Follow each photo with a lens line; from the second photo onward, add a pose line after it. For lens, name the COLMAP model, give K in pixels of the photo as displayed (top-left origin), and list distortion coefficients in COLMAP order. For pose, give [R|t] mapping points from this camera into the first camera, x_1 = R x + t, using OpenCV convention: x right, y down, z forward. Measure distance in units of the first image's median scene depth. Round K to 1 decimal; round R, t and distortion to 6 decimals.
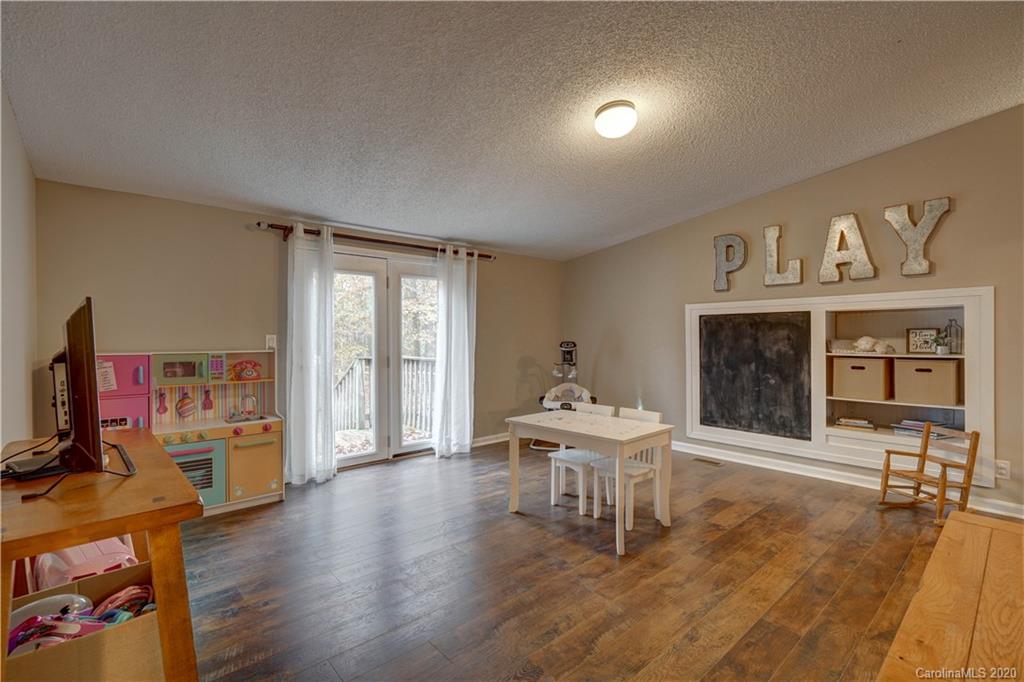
lens RADIAL K [[471.7, 0, 504.3], [0, 471.7, 336.7], [0, 0, 1]] dist [-0.005311, 0.001575]
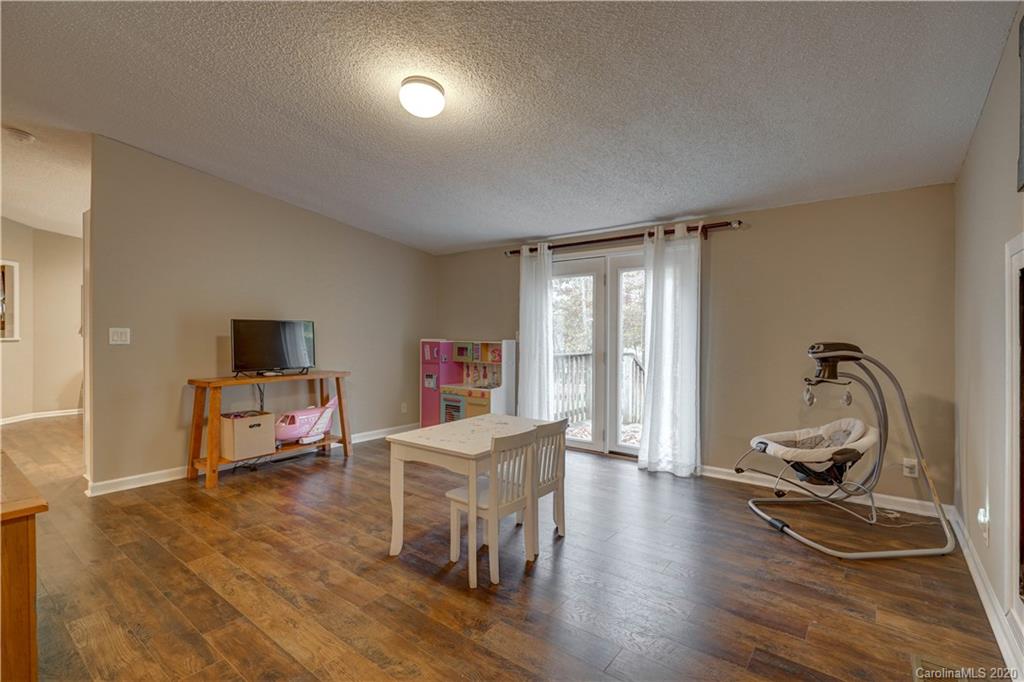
lens RADIAL K [[471.7, 0, 505.4], [0, 471.7, 338.5], [0, 0, 1]] dist [-0.005311, 0.001575]
pose [[0.175731, 0.013885, -0.984340, 0.908389], [-0.004074, 0.999902, 0.013378, -0.000760], [0.984430, 0.001659, 0.175771, 0.771419]]
